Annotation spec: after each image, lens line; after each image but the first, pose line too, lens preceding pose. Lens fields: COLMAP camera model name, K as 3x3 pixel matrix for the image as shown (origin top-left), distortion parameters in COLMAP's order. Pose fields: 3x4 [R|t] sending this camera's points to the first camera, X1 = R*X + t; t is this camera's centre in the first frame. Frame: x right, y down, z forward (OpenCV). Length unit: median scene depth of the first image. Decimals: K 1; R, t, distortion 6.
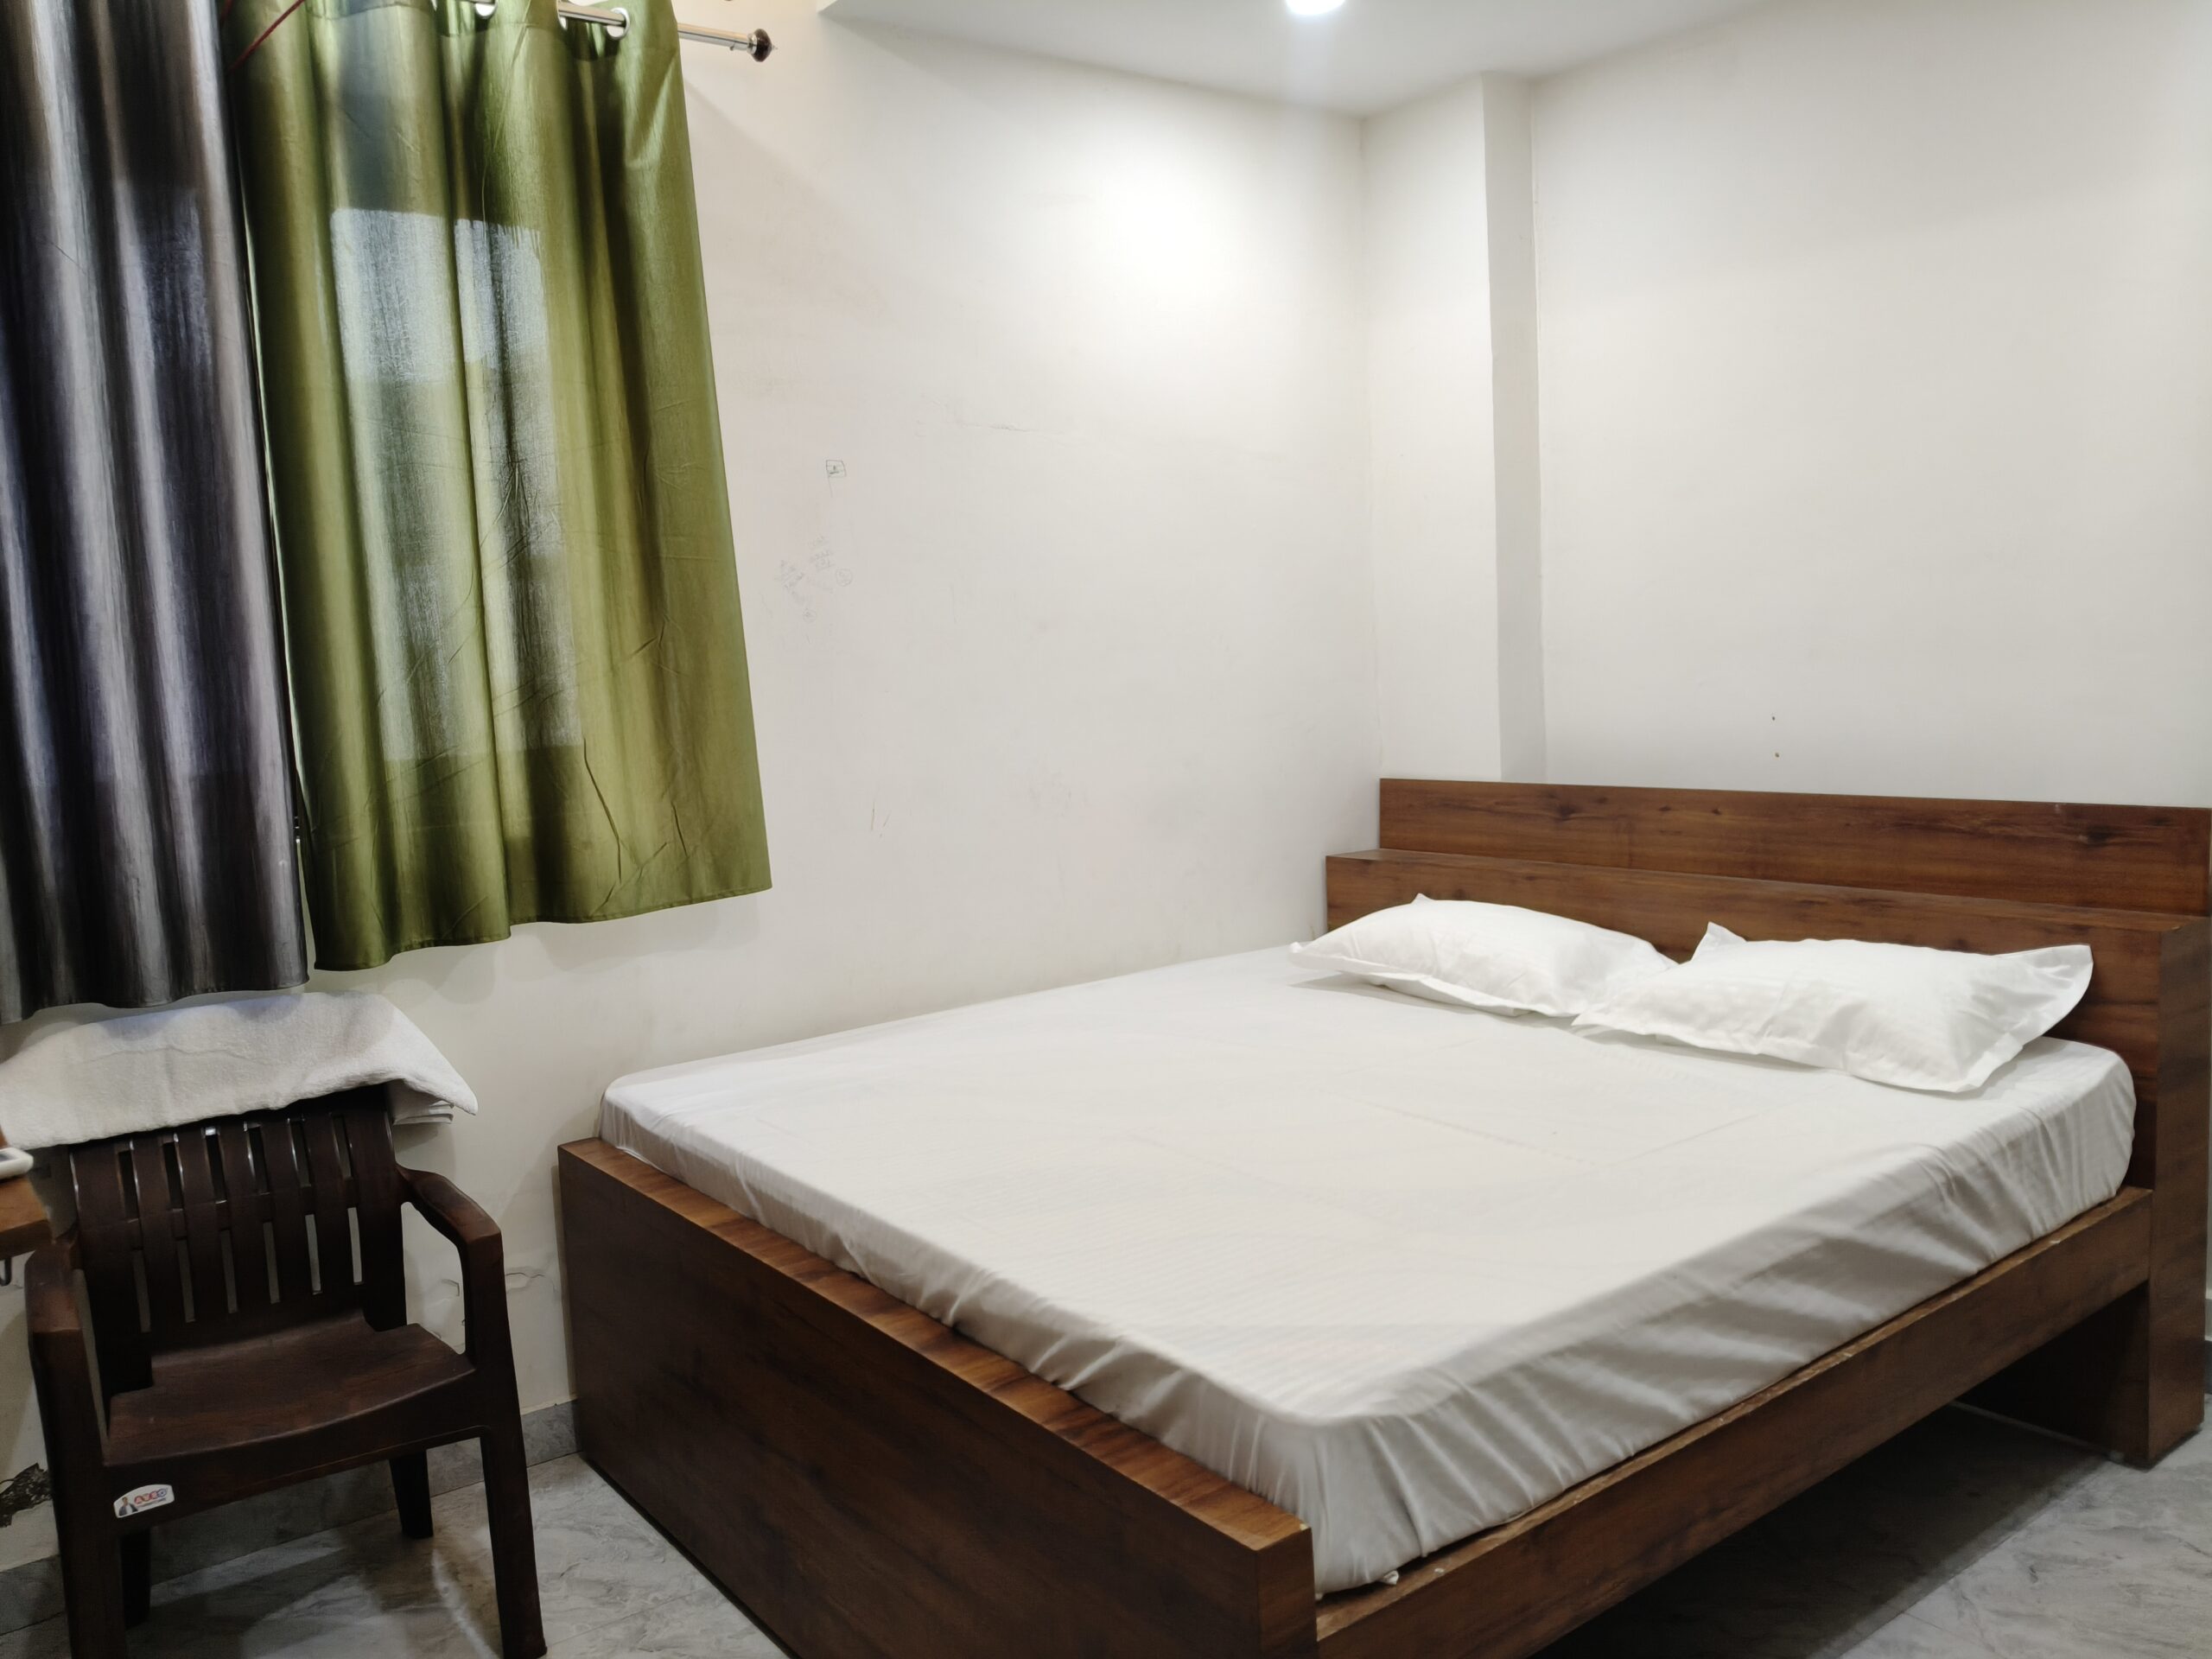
lens RADIAL K [[1698.0, 0, 1108.5], [0, 1698.0, 827.4], [0, 0, 1]] dist [-0.005790, -0.012617]
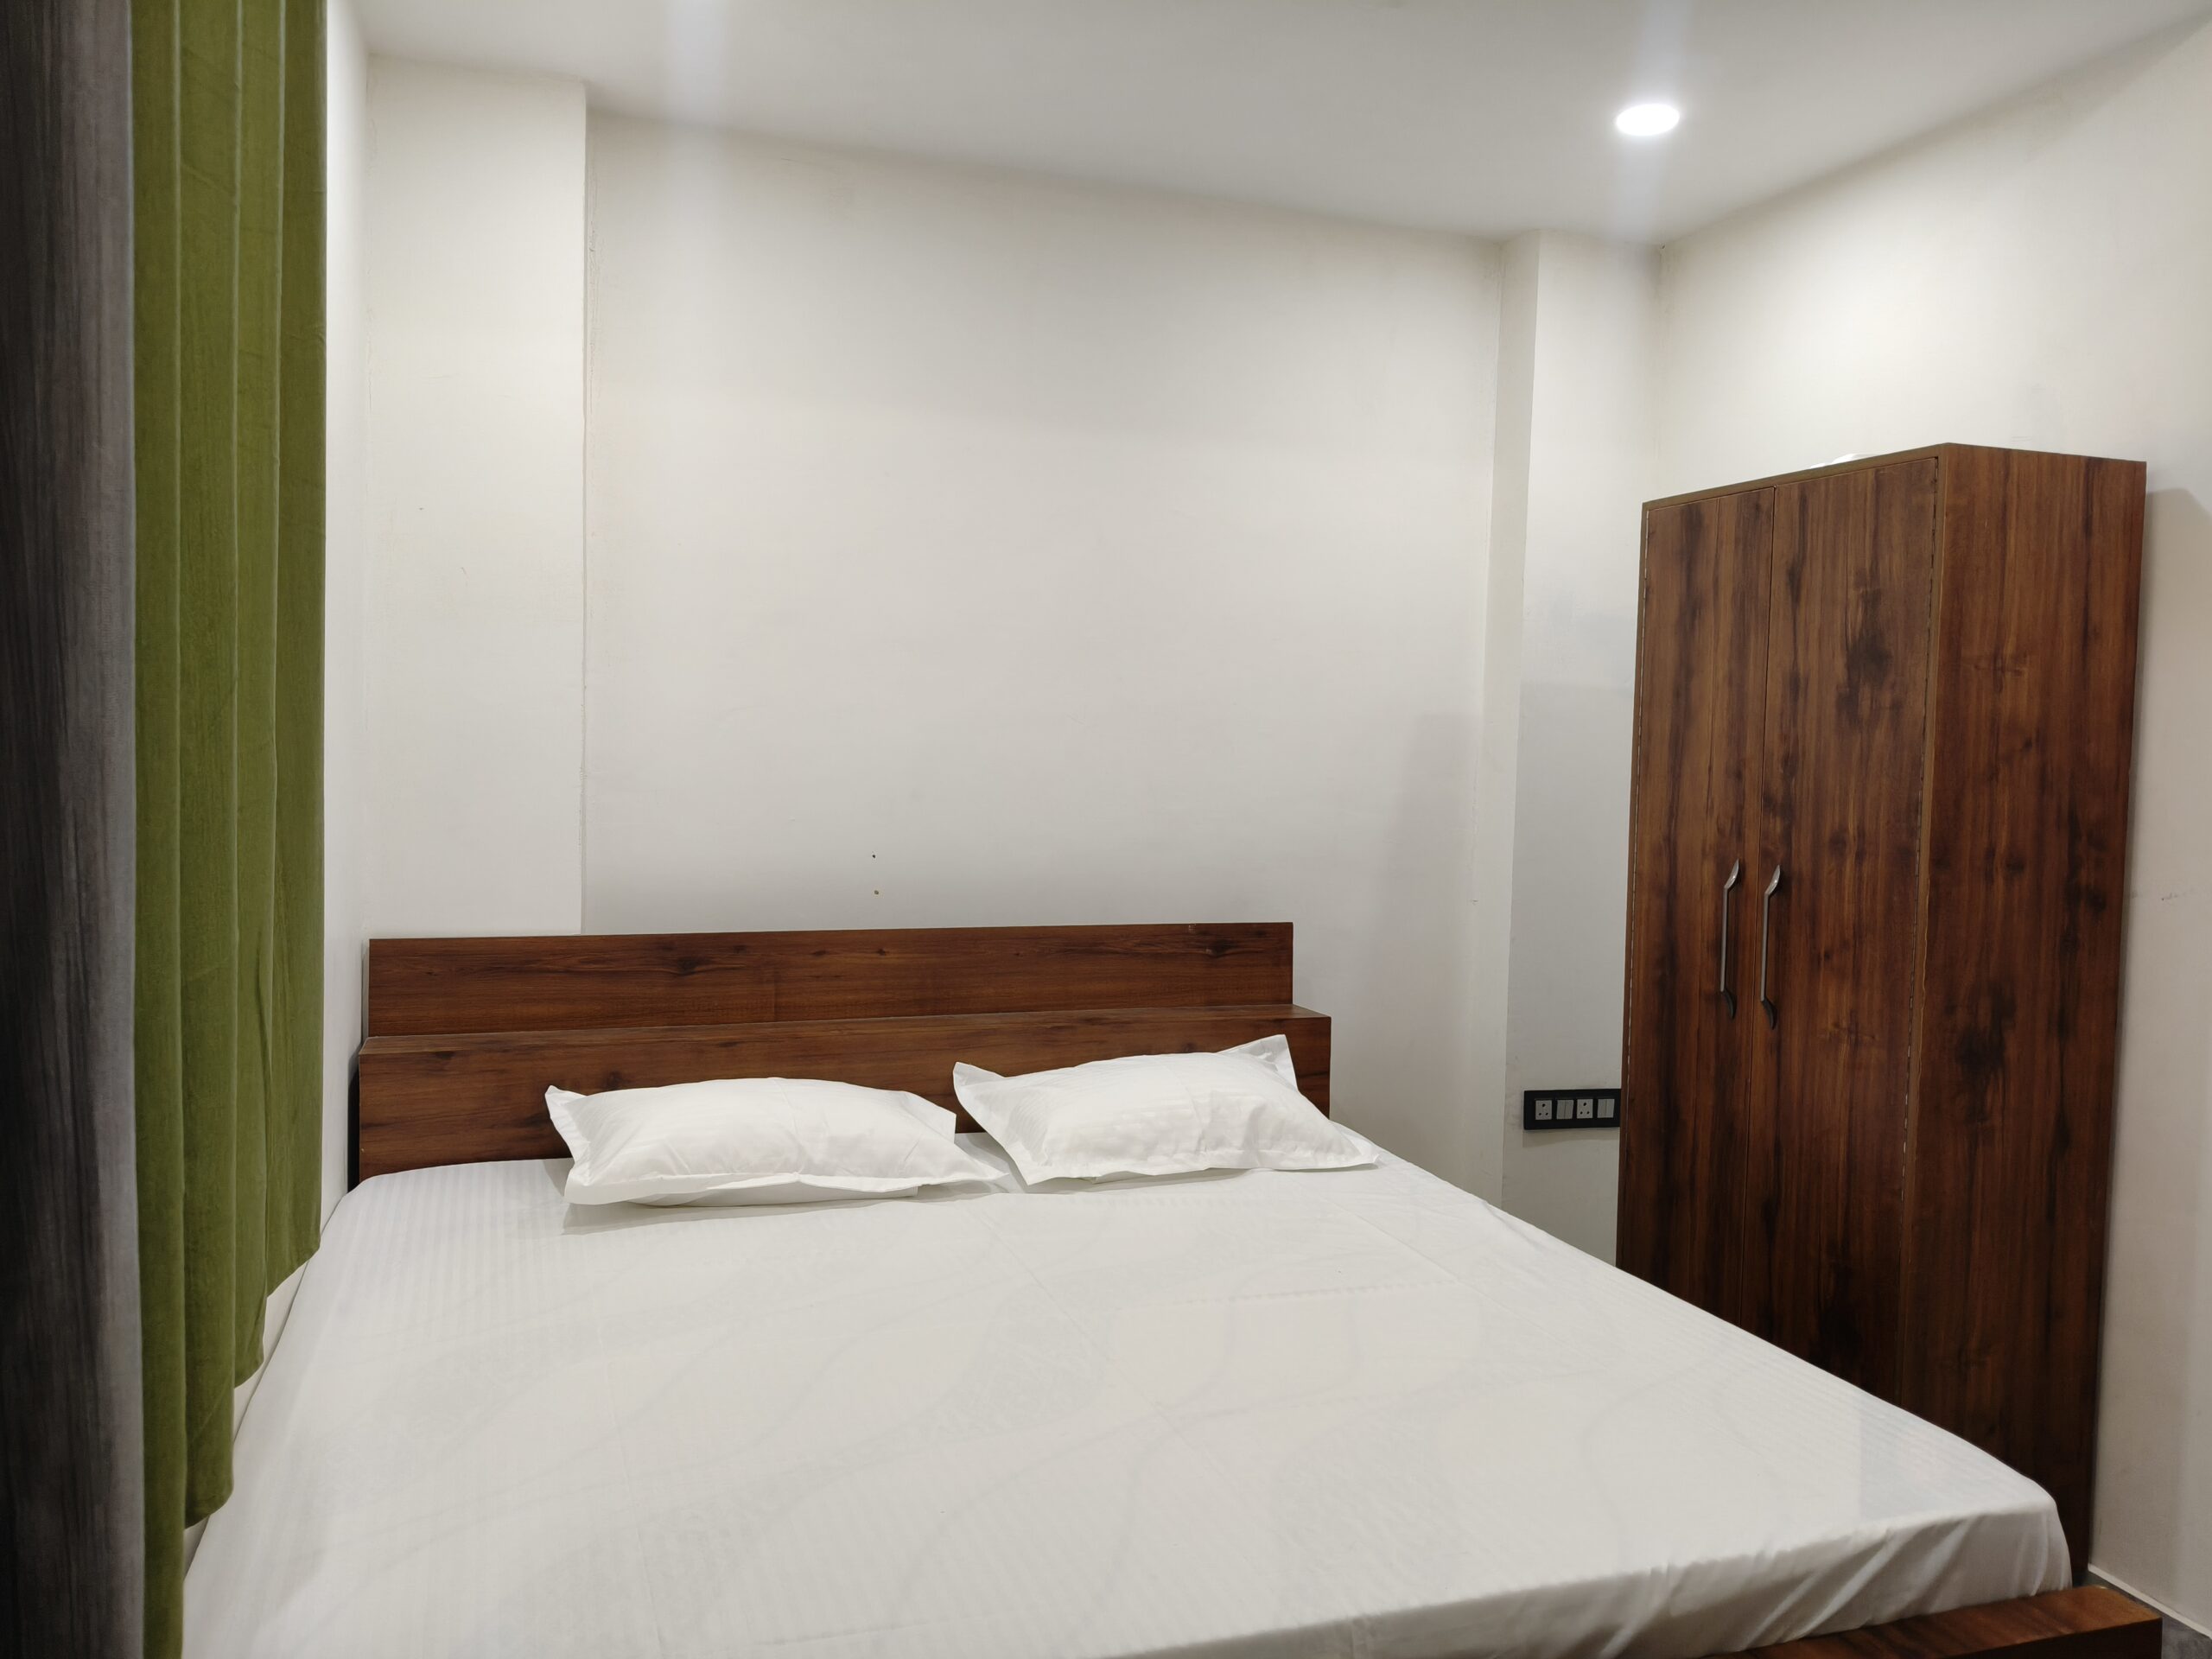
lens RADIAL K [[1698.0, 0, 1106.7], [0, 1698.0, 829.7], [0, 0, 1]] dist [-0.005790, -0.012617]
pose [[0.295619, 0.013614, 0.955209, -0.559821], [0.065628, 0.997247, -0.034524, -0.038943], [-0.953049, 0.072895, 0.293911, 0.629729]]
